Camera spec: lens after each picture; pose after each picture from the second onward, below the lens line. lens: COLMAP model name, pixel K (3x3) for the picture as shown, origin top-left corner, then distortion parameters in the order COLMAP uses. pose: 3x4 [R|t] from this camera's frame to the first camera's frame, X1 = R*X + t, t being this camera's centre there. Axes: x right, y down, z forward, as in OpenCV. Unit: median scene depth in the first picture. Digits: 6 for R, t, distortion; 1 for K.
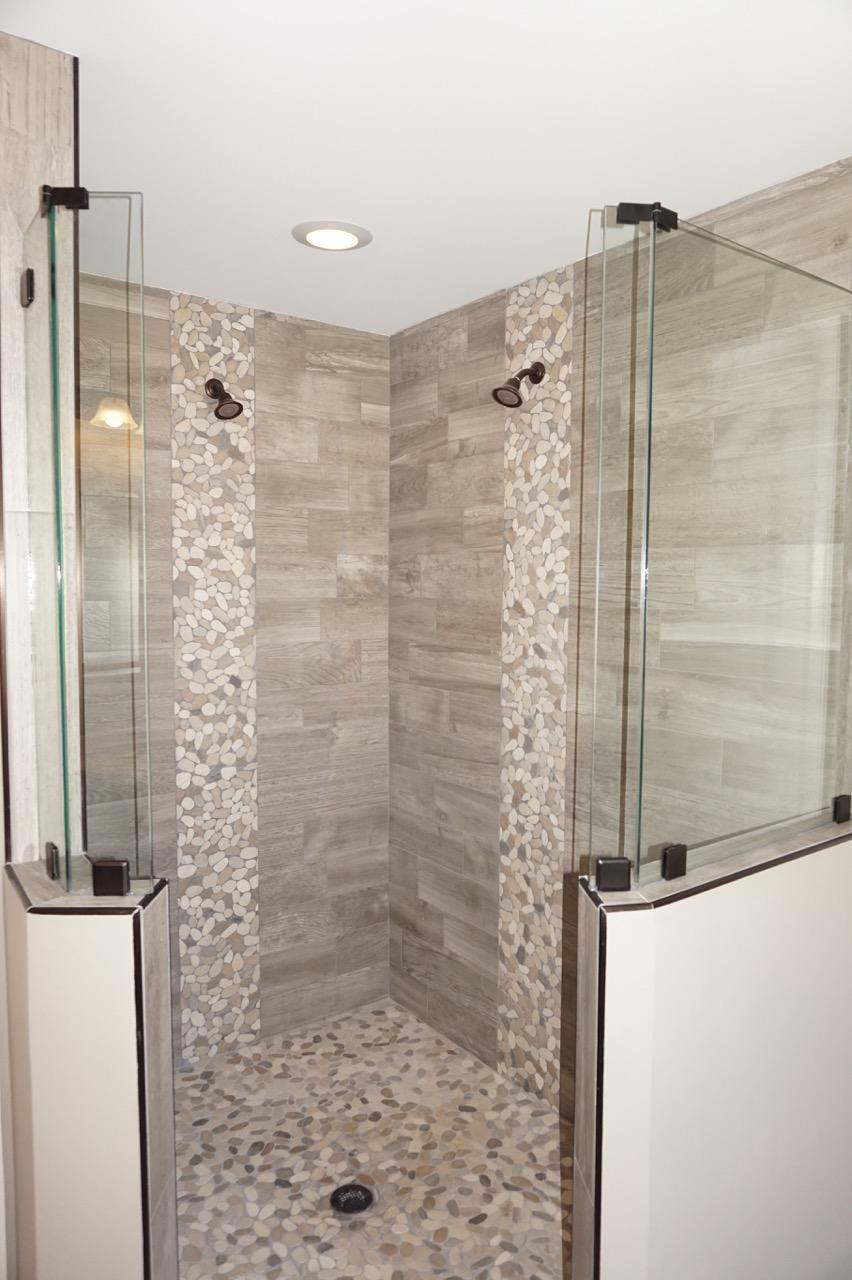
lens RADIAL K [[823.8, 0, 399.5], [0, 823.8, 633.4], [0, 0, 1]] dist [-0.101752, 0.074560]
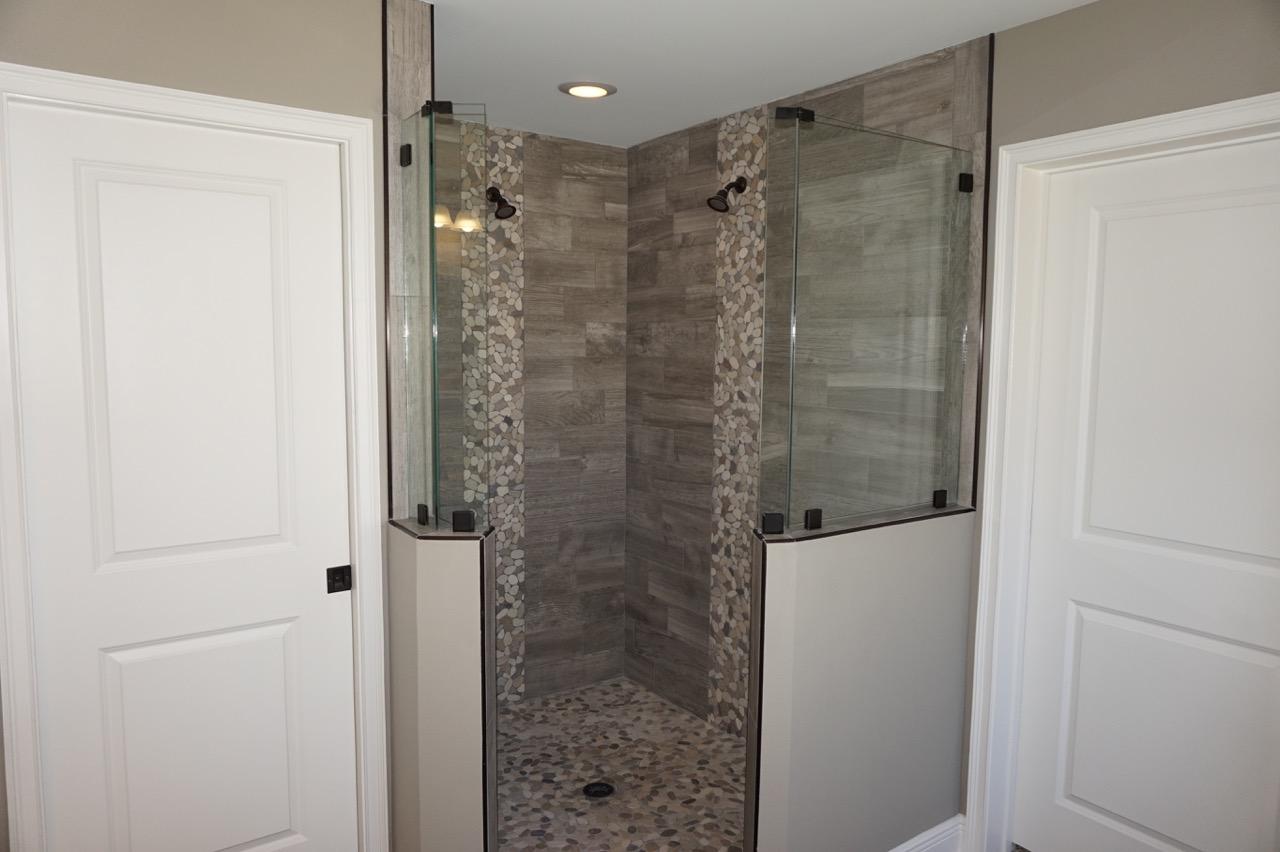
lens RADIAL K [[804.5, 0, 589.0], [0, 804.5, 424.4], [0, 0, 1]] dist [-0.148862, 0.120754]
pose [[0.998713, 0.005620, -0.050415, -0.008790], [-0.003982, 0.999463, 0.032527, 0.023185], [0.050571, -0.032284, 0.998199, -0.266002]]
